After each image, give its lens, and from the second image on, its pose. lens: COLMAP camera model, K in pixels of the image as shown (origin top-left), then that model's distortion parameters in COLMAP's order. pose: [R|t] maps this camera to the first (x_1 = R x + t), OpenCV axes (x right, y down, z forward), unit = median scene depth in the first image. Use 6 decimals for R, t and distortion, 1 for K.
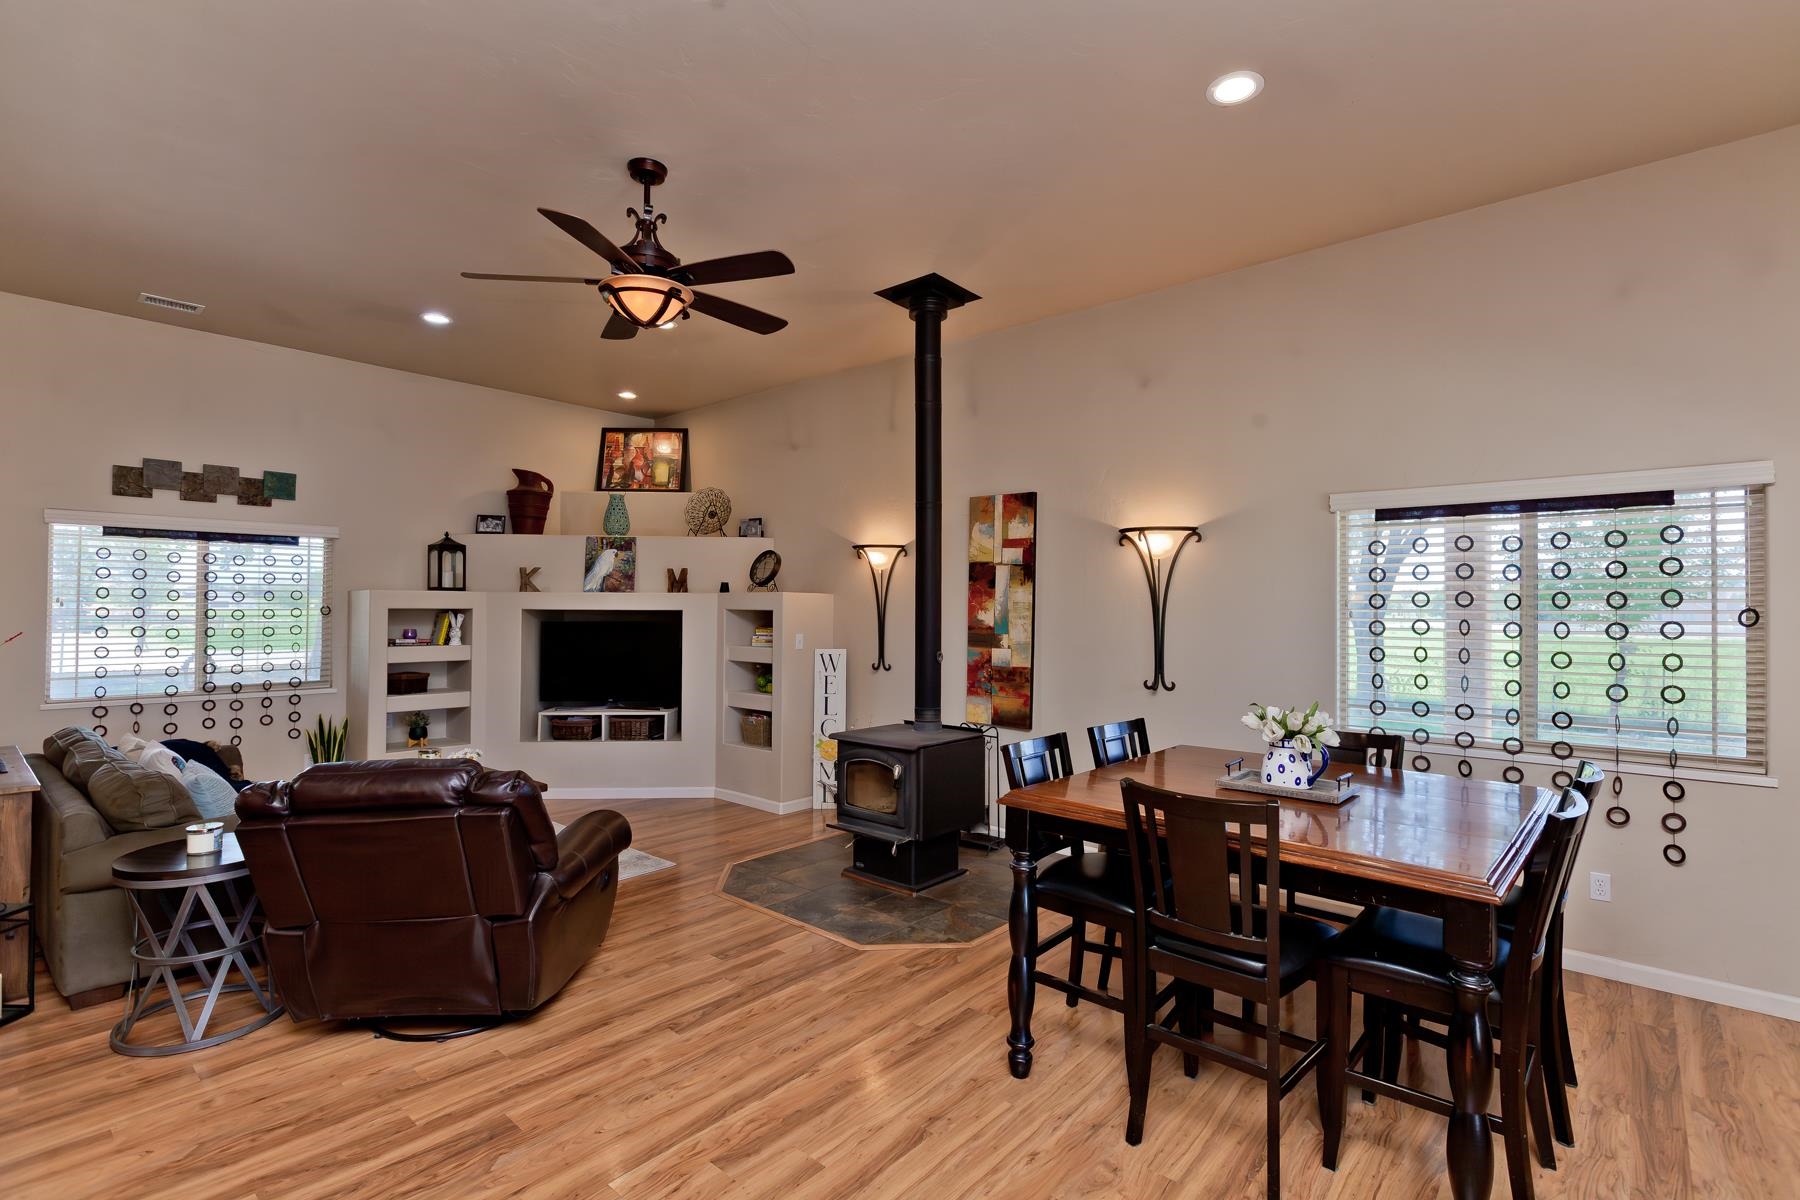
lens RADIAL K [[830.7, 0, 902.1], [0, 830.7, 596.3], [0, 0, 1]] dist [0.000744, -0.001519]
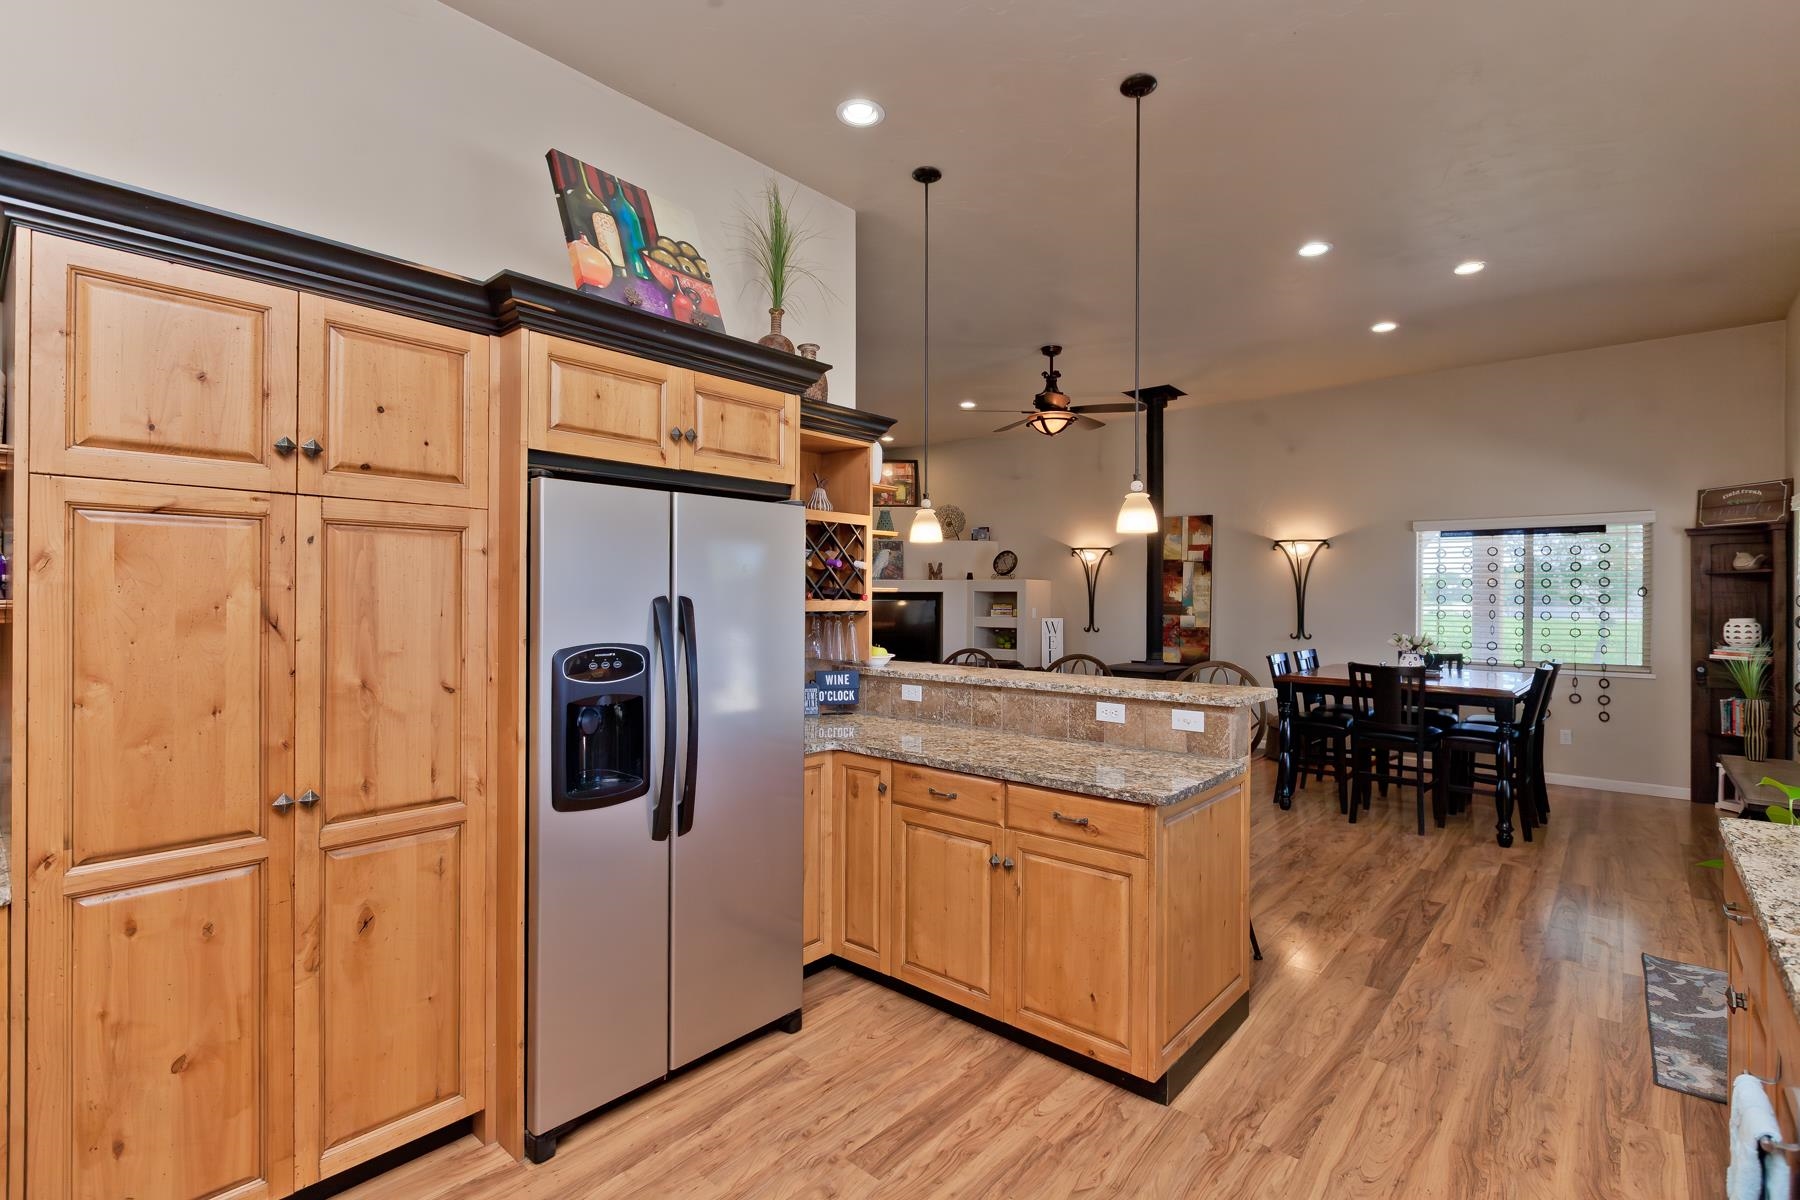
lens RADIAL K [[830.7, 0, 903.4], [0, 830.7, 592.6], [0, 0, 1]] dist [0.000744, -0.001519]
pose [[0.999991, -0.000899, 0.004047, -0.376891], [0.000857, 0.999947, 0.010302, 0.003248], [-0.004056, -0.010299, 0.999939, -0.492975]]
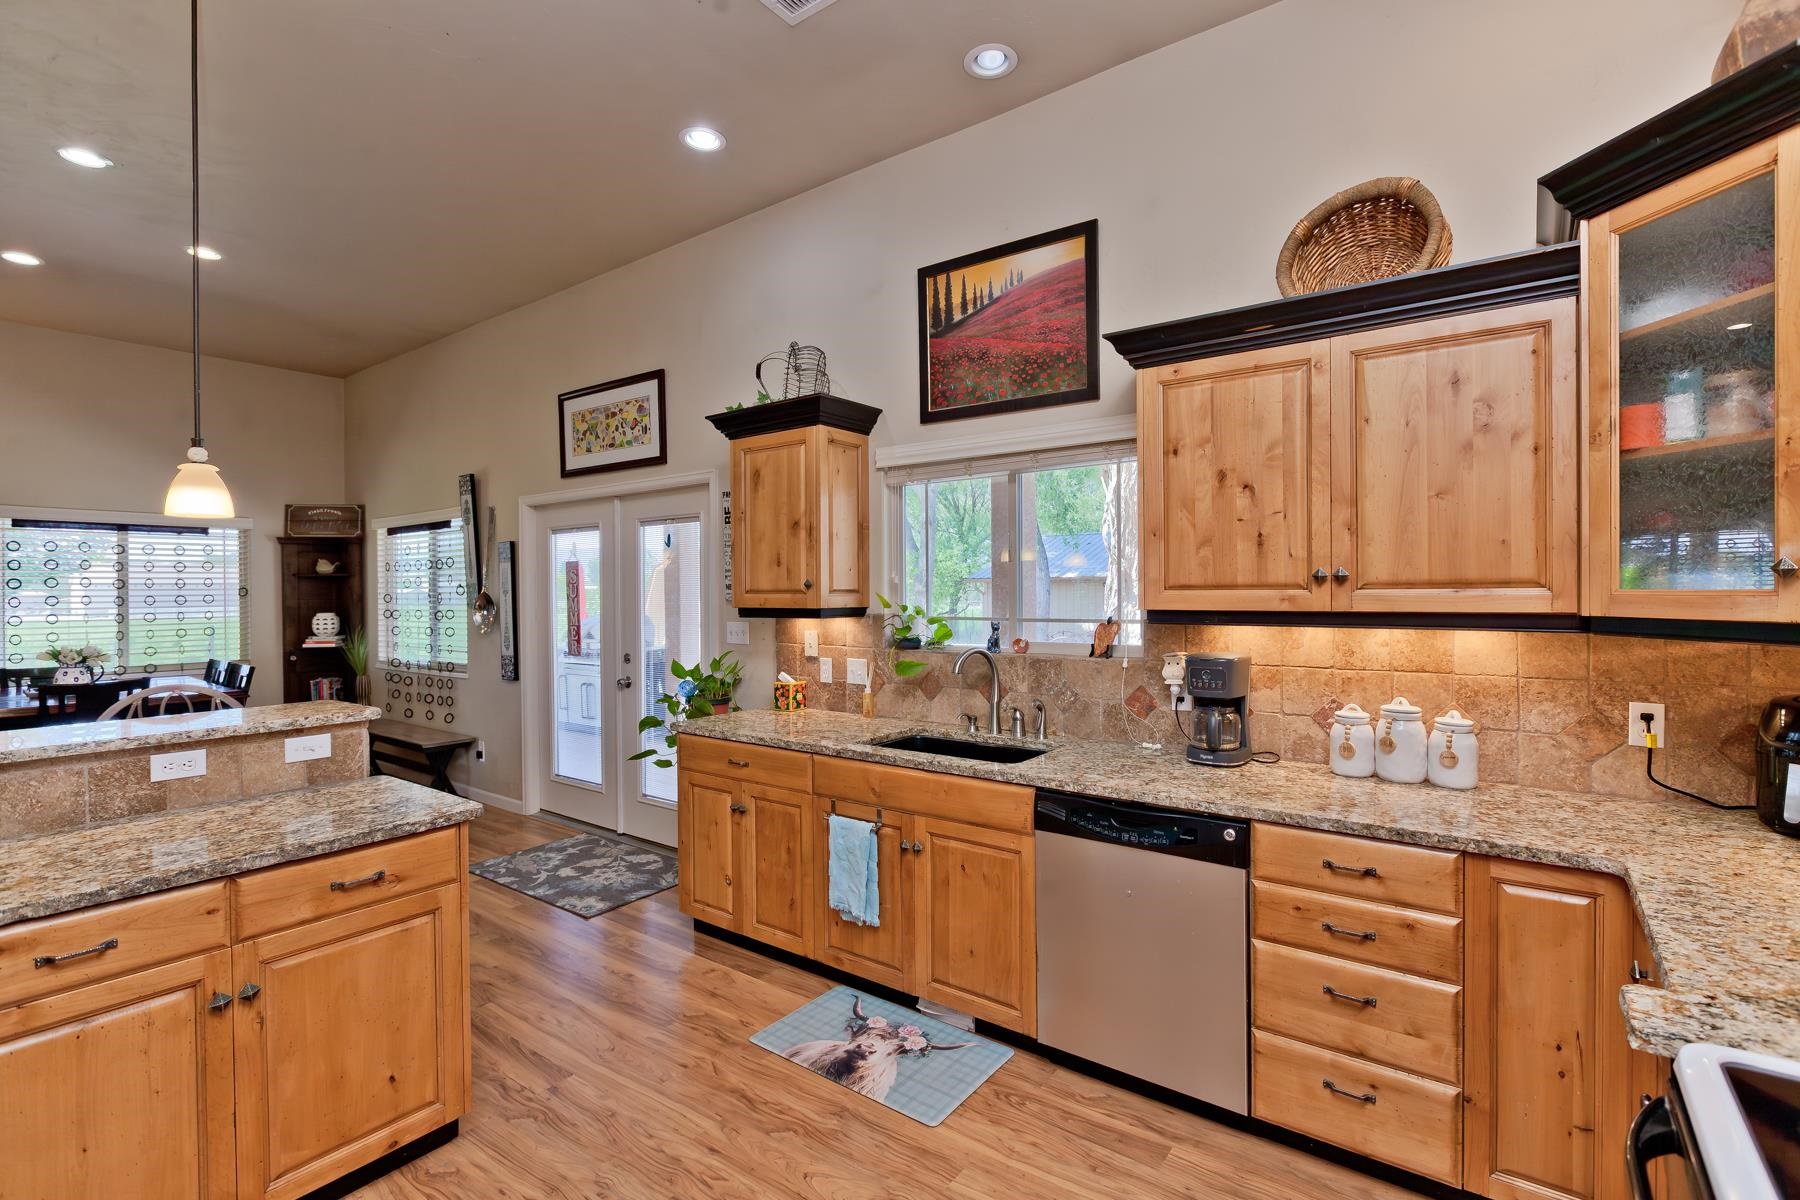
lens RADIAL K [[830.7, 0, 899.3], [0, 830.7, 594.3], [0, 0, 1]] dist [0.000744, -0.001519]
pose [[-0.076108, -0.009806, 0.997051, -0.643358], [-0.004302, 0.999946, 0.009506, 0.002112], [-0.997090, -0.003566, -0.076146, -0.264903]]
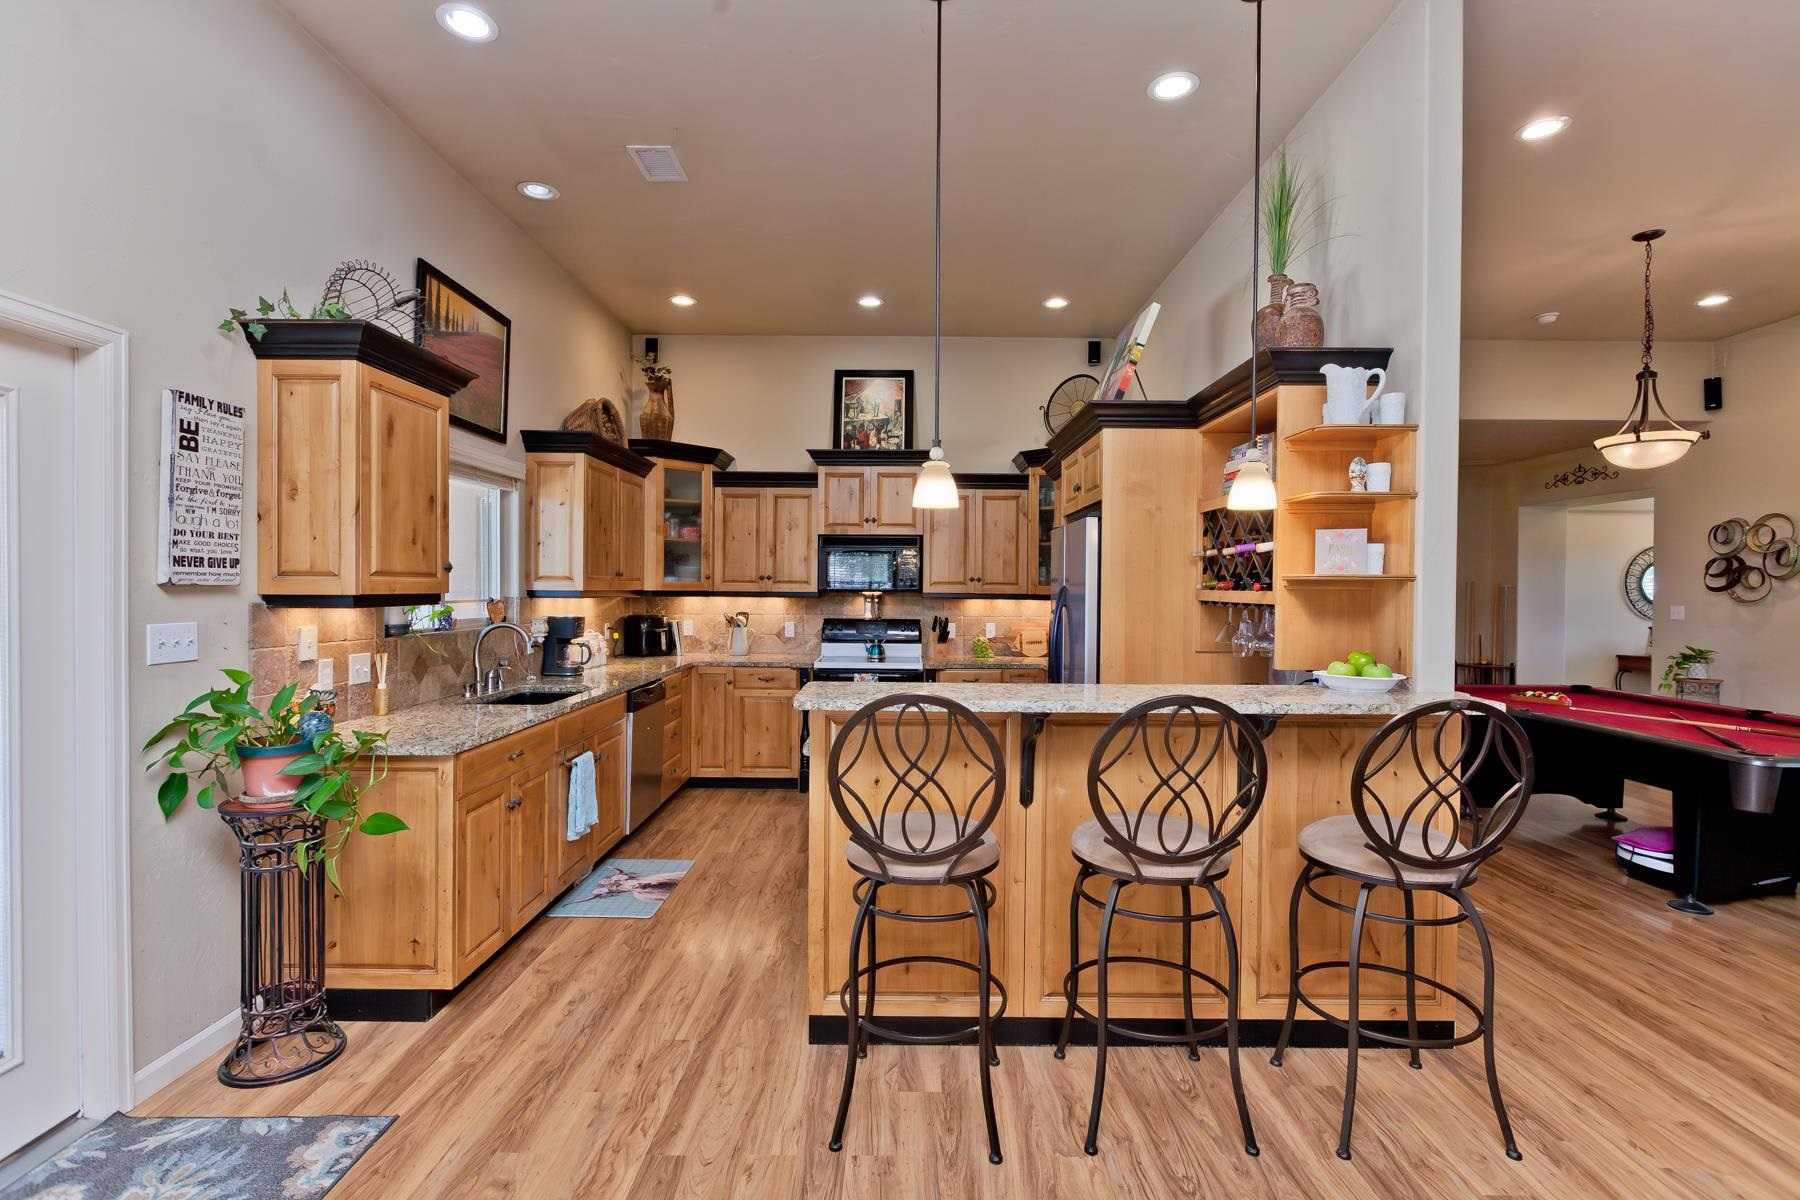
lens RADIAL K [[830.7, 0, 904.6], [0, 830.7, 596.5], [0, 0, 1]] dist [0.000744, -0.001519]
pose [[-0.750391, -0.000449, -0.660994, 0.083356], [-0.001010, 0.999999, 0.000467, 0.019585], [0.660994, 0.001018, -0.750391, 0.360210]]
